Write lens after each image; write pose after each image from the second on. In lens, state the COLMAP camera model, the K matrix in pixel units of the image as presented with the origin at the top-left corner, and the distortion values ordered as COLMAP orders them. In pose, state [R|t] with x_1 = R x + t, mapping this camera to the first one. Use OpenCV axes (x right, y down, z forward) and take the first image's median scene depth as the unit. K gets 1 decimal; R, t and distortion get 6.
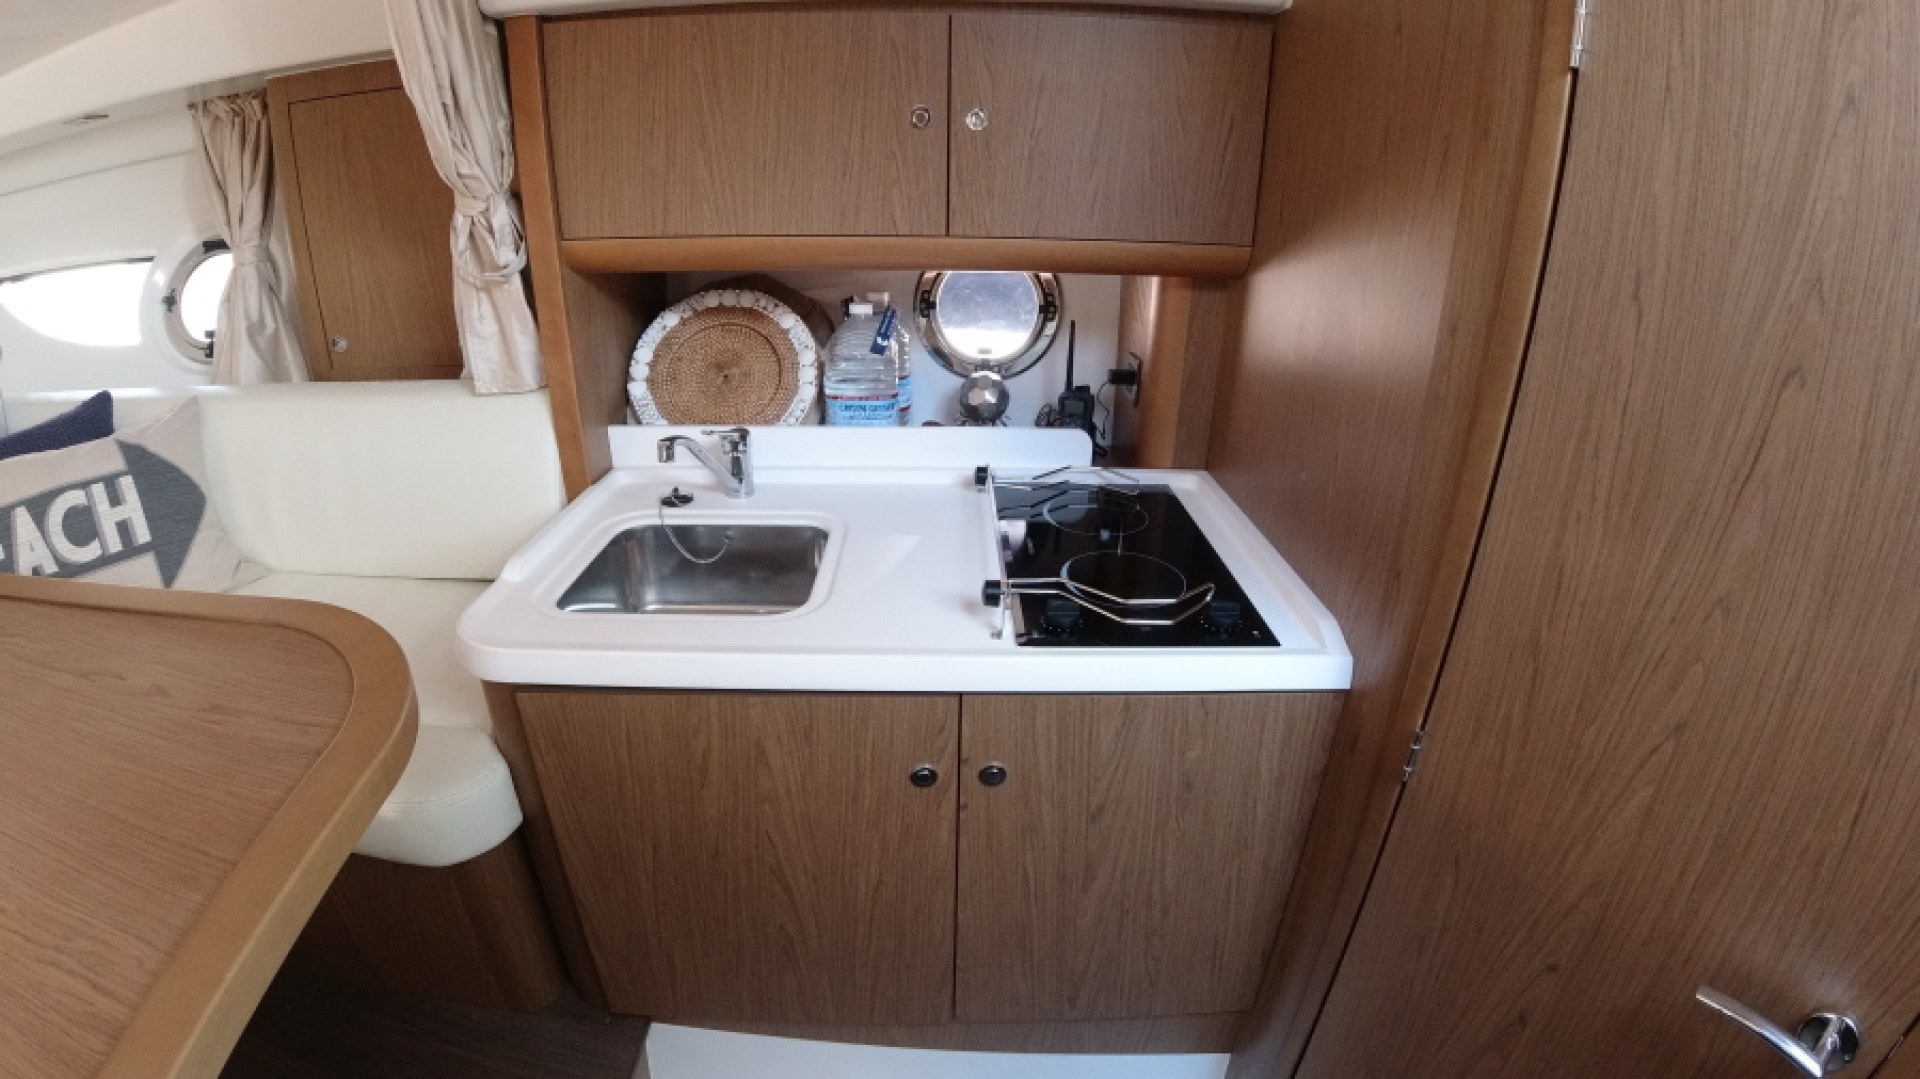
lens RADIAL K [[823.5, 0, 965.2], [0, 823.5, 533.5], [0, 0, 1]] dist [-0.136104, 0.012470]
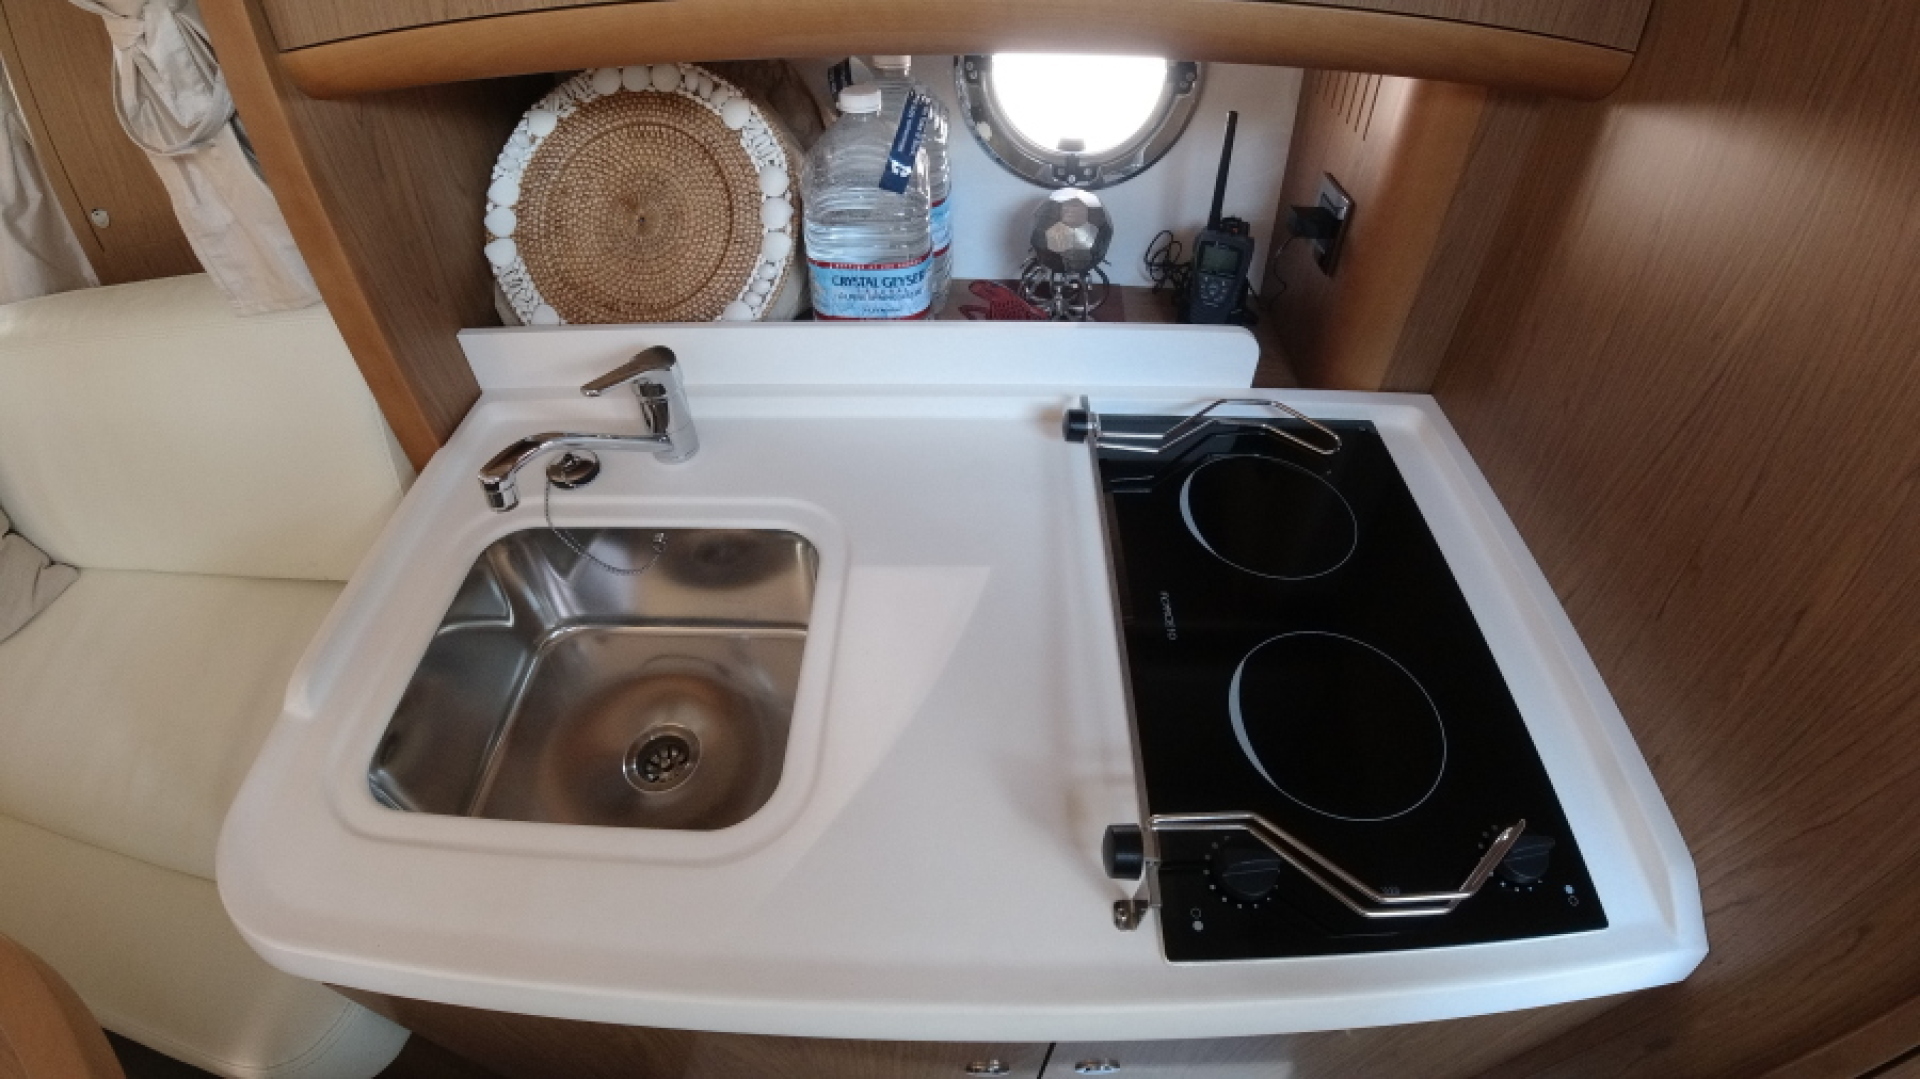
lens RADIAL K [[823.5, 0, 965.2], [0, 823.5, 533.5], [0, 0, 1]] dist [-0.136104, 0.012470]
pose [[0.999123, 0.013543, -0.039615, -0.040208], [0.002142, 0.928456, 0.371436, -0.248515], [0.041811, -0.371195, 0.927613, 0.491496]]
